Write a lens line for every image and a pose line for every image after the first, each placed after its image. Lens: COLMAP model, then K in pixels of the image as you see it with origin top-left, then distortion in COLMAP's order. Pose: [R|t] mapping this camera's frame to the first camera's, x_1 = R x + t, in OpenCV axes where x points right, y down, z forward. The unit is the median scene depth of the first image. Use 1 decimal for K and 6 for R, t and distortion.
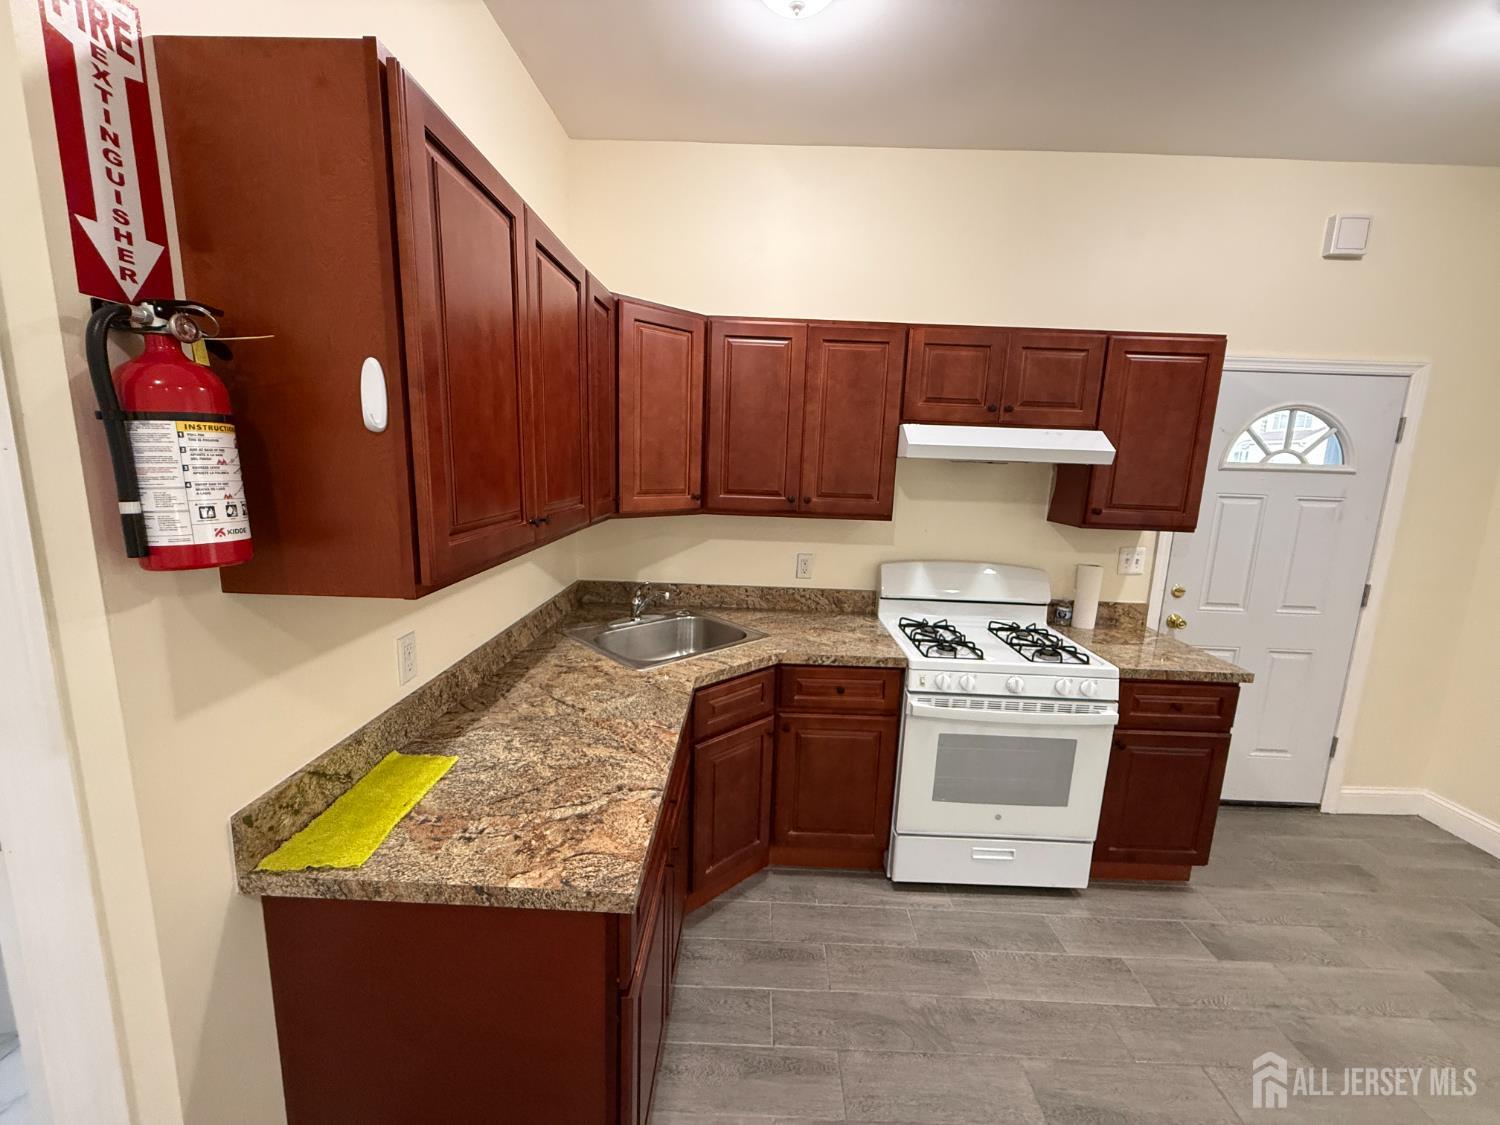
lens RADIAL K [[600.0, 0, 750.9], [0, 600.0, 561.2], [0, 0, 1]] dist [-0.000807, 0.000369]
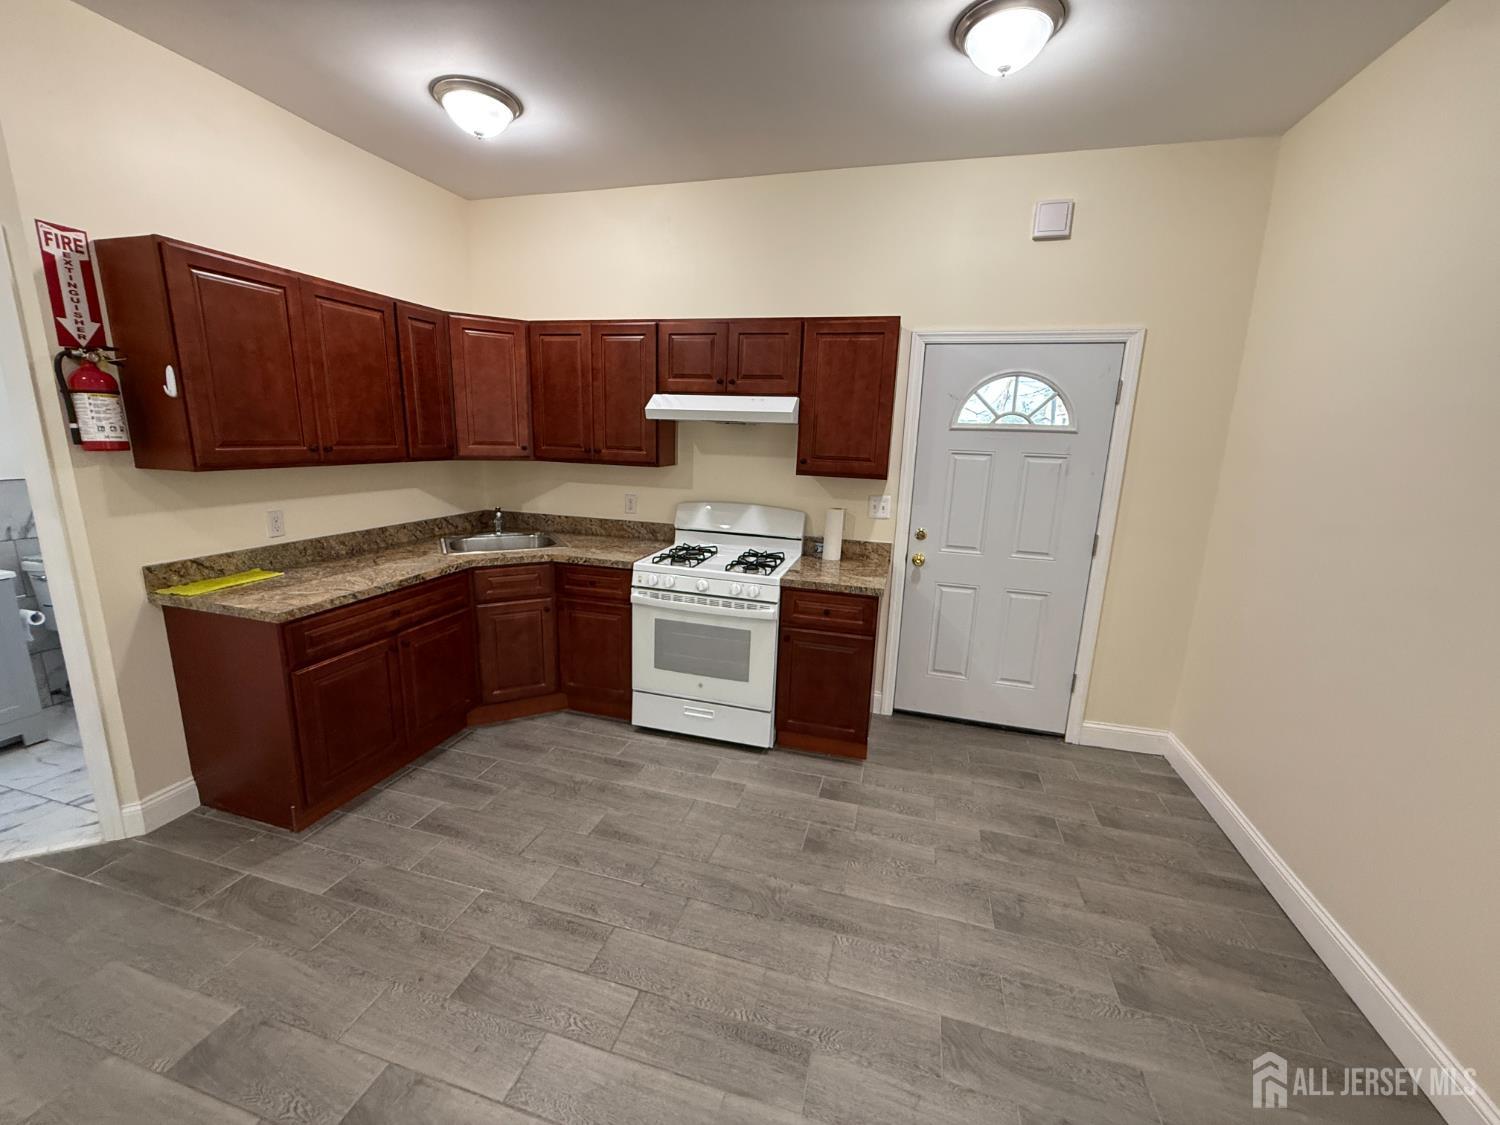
lens RADIAL K [[600.0, 0, 748.9], [0, 600.0, 562.0], [0, 0, 1]] dist [-0.000807, 0.000369]
pose [[0.966761, 0.052095, -0.250319, 0.846608], [-0.044165, 0.998332, 0.037196, 0.093477], [0.251839, -0.024904, 0.967449, -0.279141]]
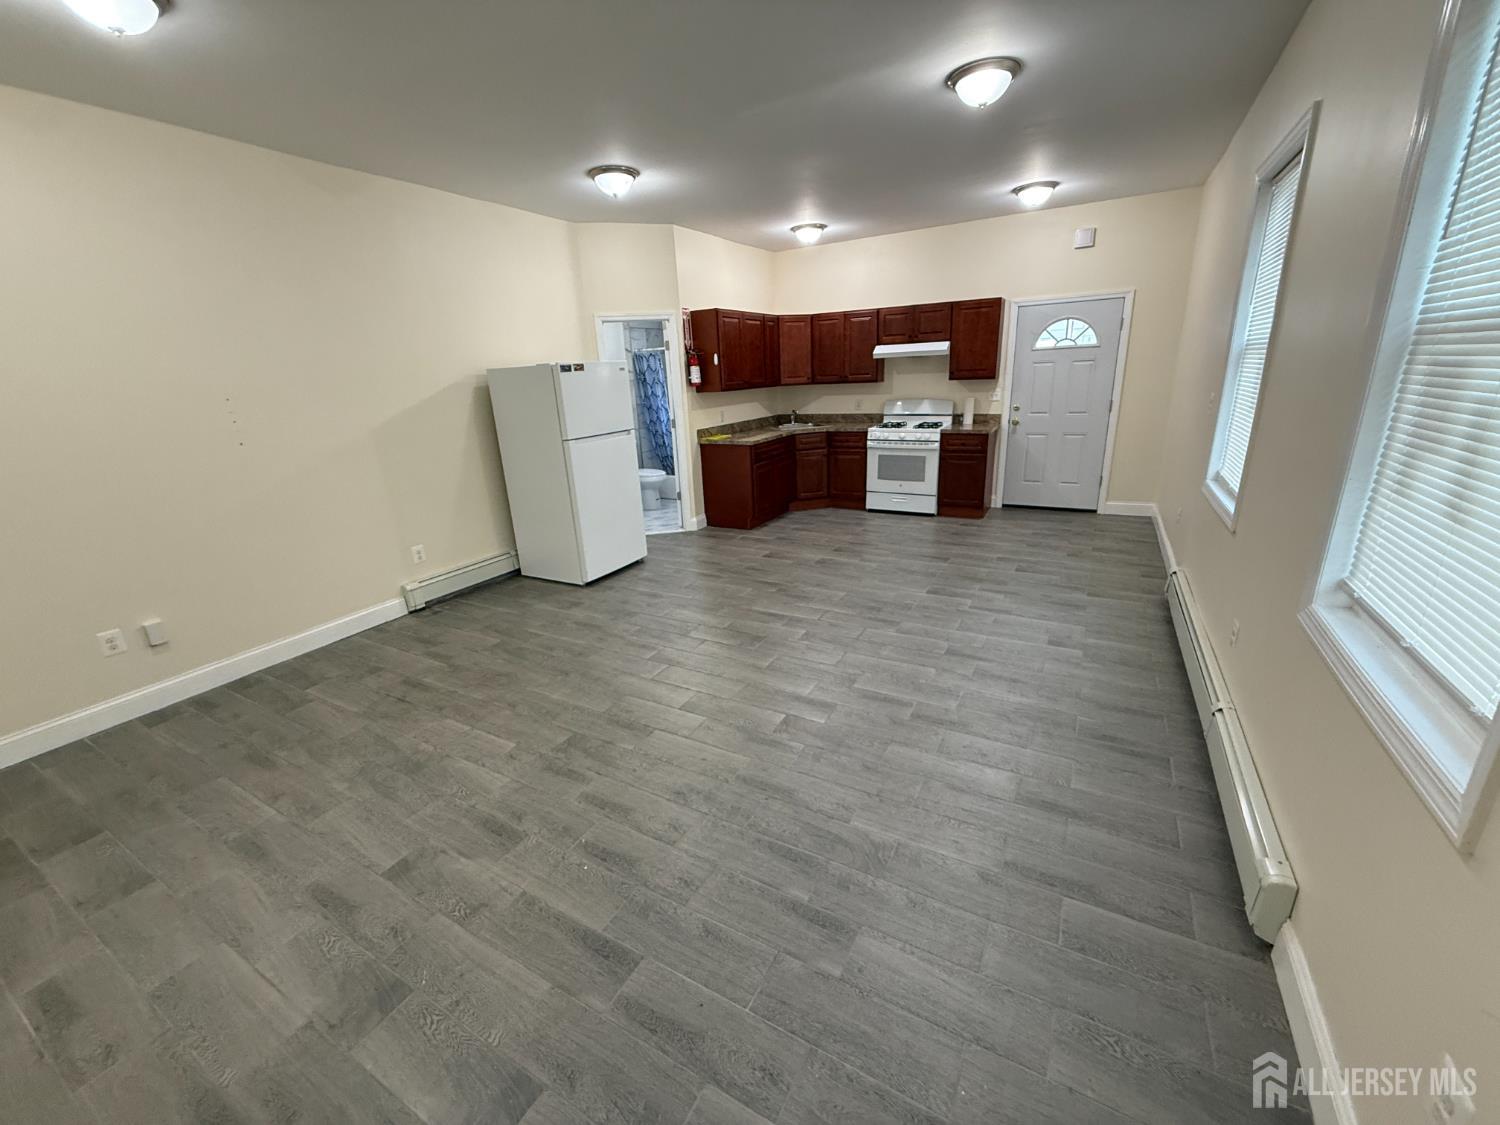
lens RADIAL K [[600.0, 0, 749.4], [0, 600.0, 560.6], [0, 0, 1]] dist [-0.000807, 0.000369]
pose [[0.875441, 0.073049, -0.477772, 1.180600], [-0.007469, 0.990439, 0.137748, 0.393605], [0.483267, -0.117022, 0.867617, -1.887237]]
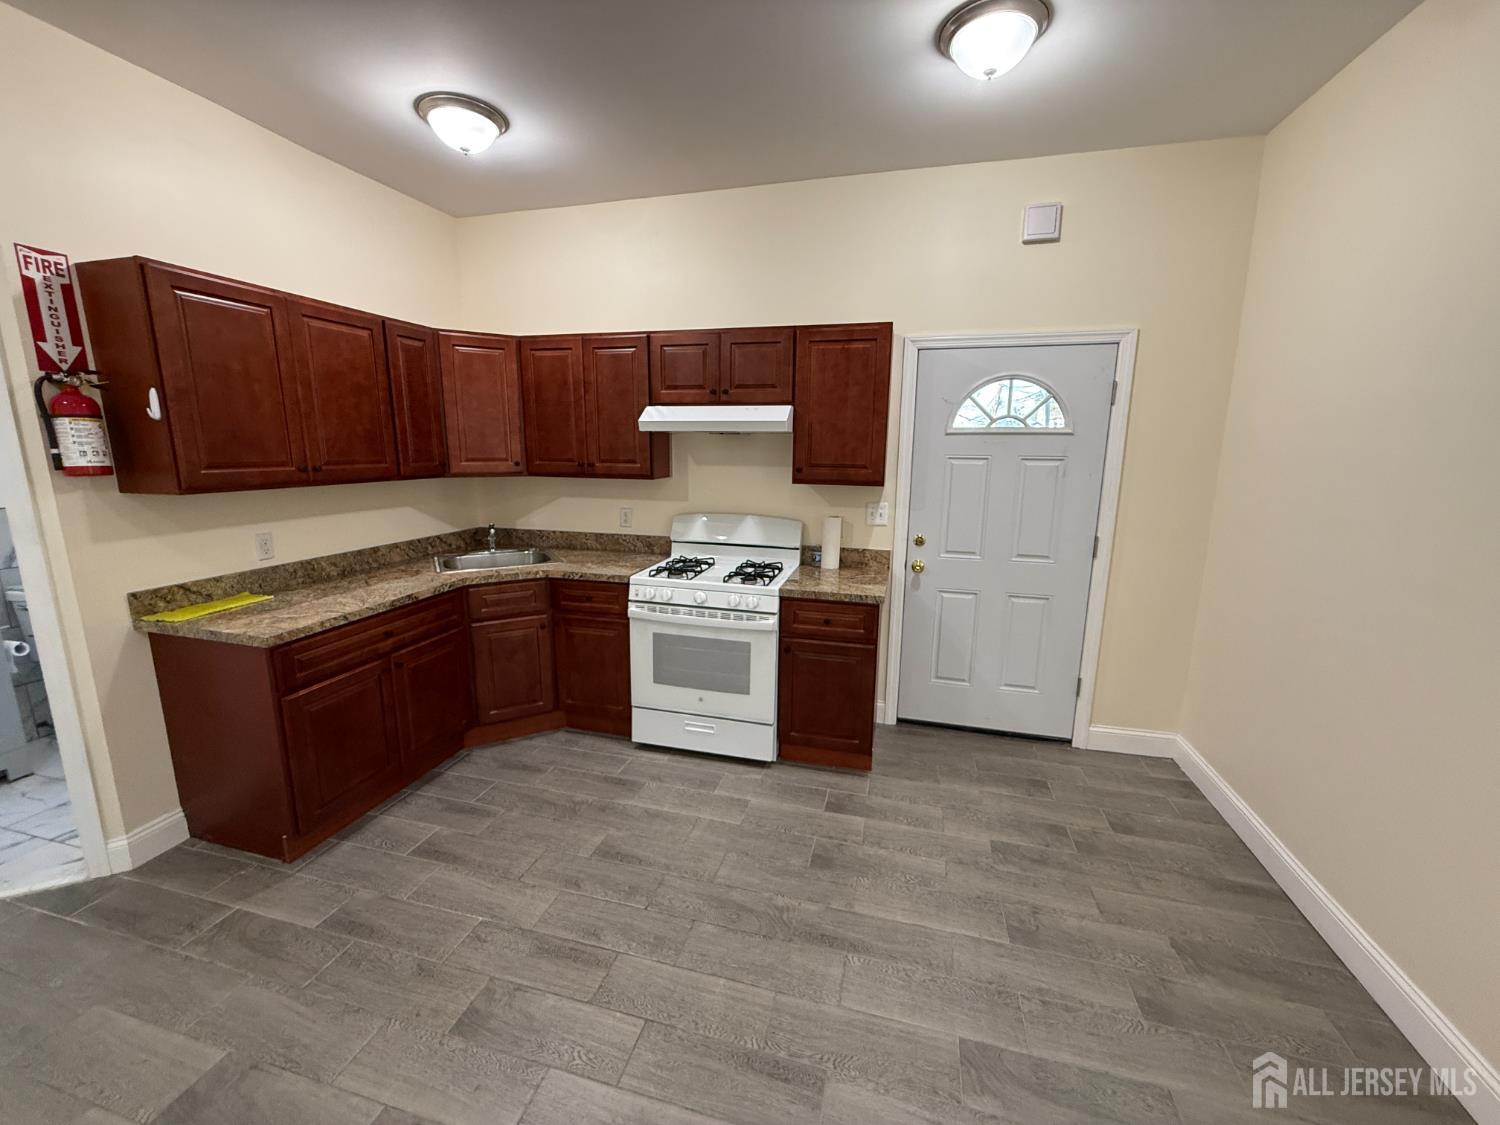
lens RADIAL K [[600.0, 0, 748.7], [0, 600.0, 561.7], [0, 0, 1]] dist [-0.000807, 0.000369]
pose [[0.968985, 0.022353, -0.246105, 0.840343], [-0.018579, 0.999672, 0.017645, 0.095481], [0.246419, -0.012526, 0.969082, -0.263905]]
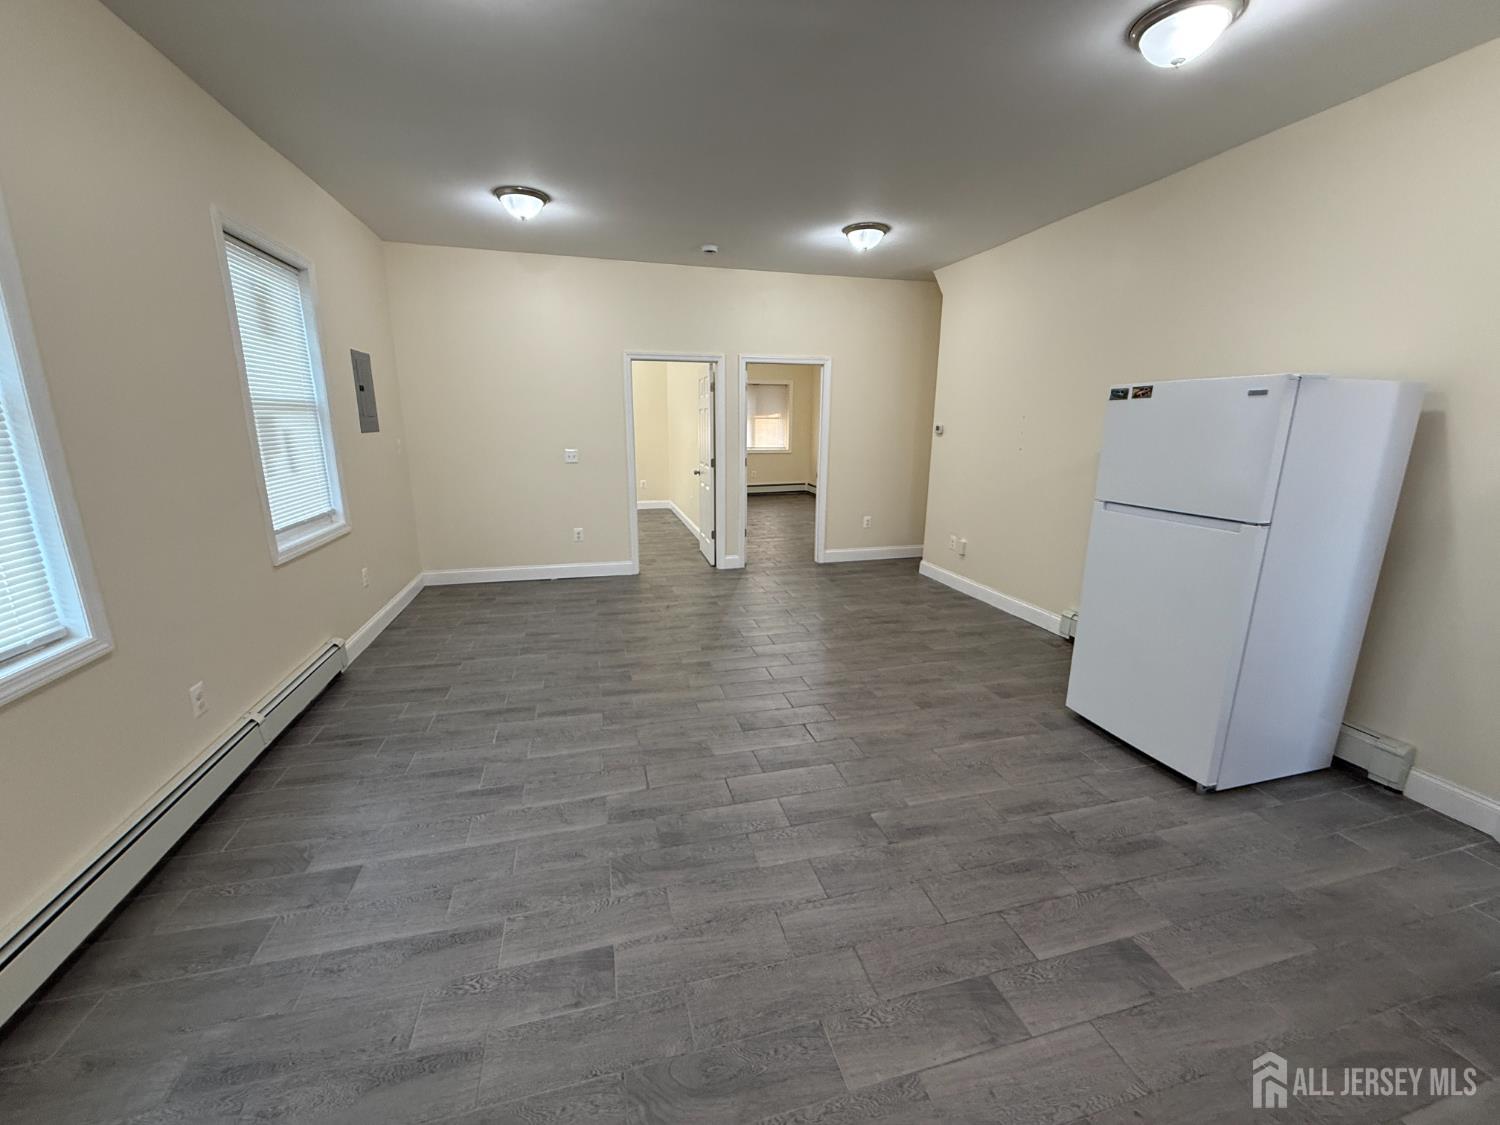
lens RADIAL K [[600.0, 0, 749.7], [0, 600.0, 558.9], [0, 0, 1]] dist [-0.000807, 0.000369]
pose [[-0.961186, 0.023527, -0.274897, 0.799219], [-0.085181, 0.922378, 0.376780, -0.031692], [0.262423, 0.385572, -0.884572, 0.572436]]
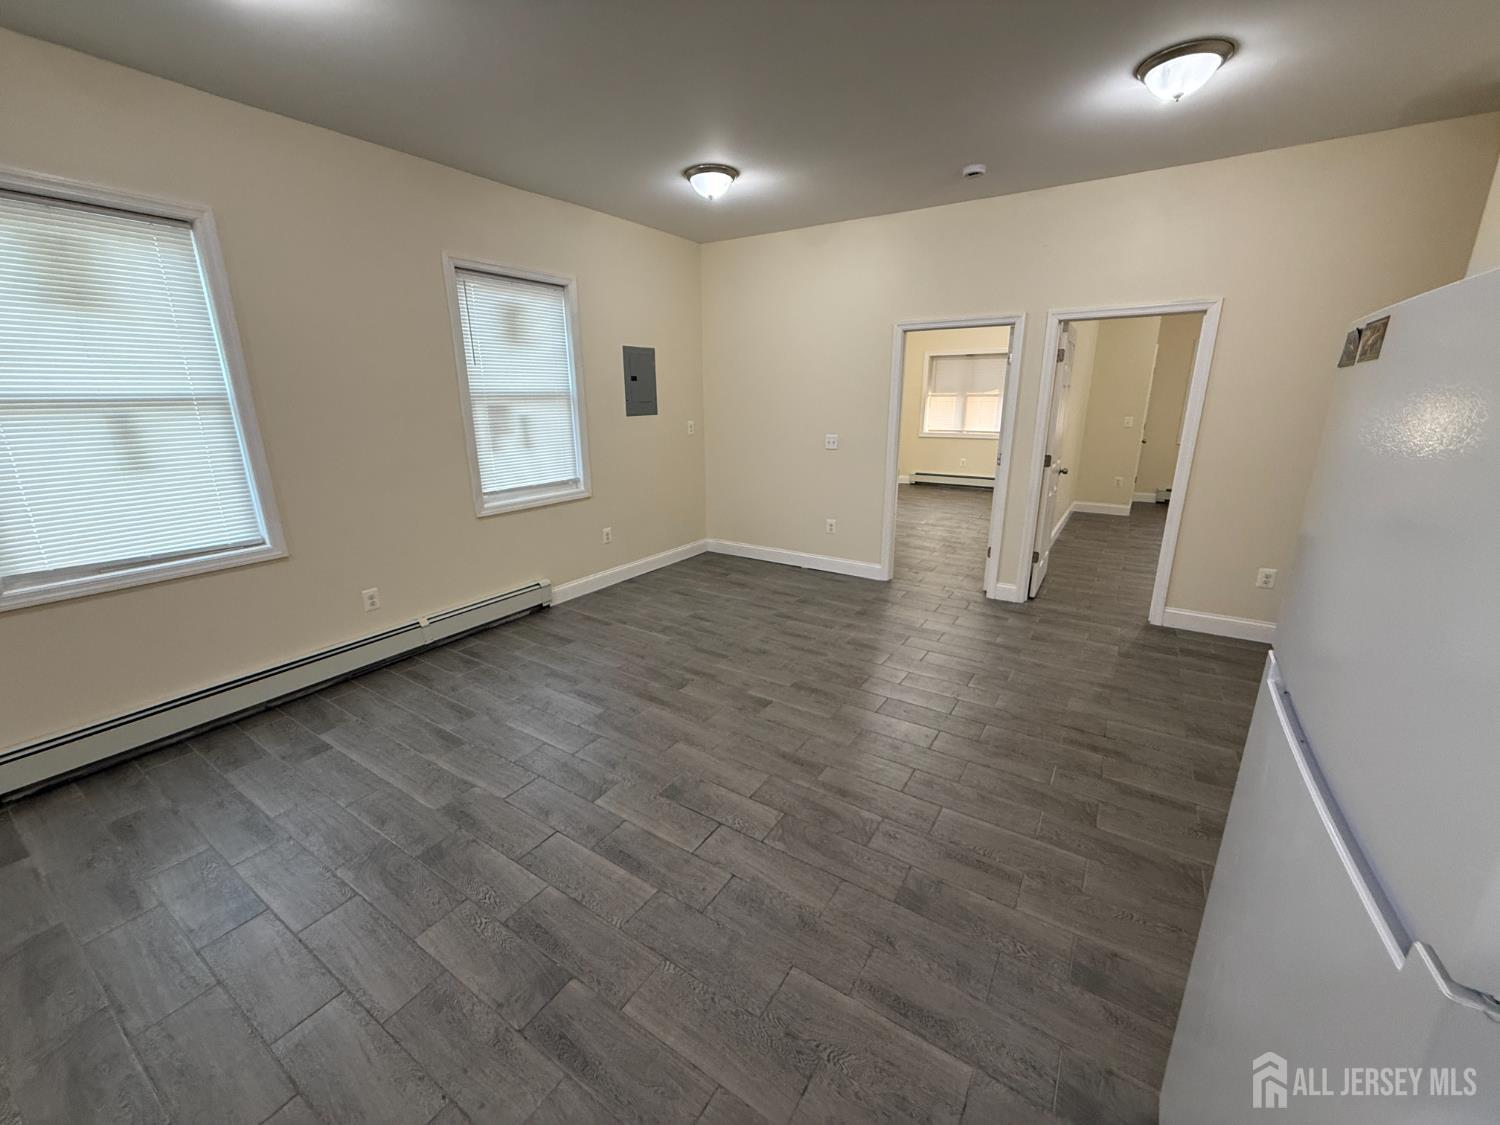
lens RADIAL K [[600.0, 0, 746.6], [0, 600.0, 561.3], [0, 0, 1]] dist [-0.000807, 0.000369]
pose [[-0.846238, -0.170183, 0.504895, -0.164083], [0.070398, 0.903595, 0.422563, -0.011190], [-0.528133, 0.393133, -0.752676, 0.109151]]
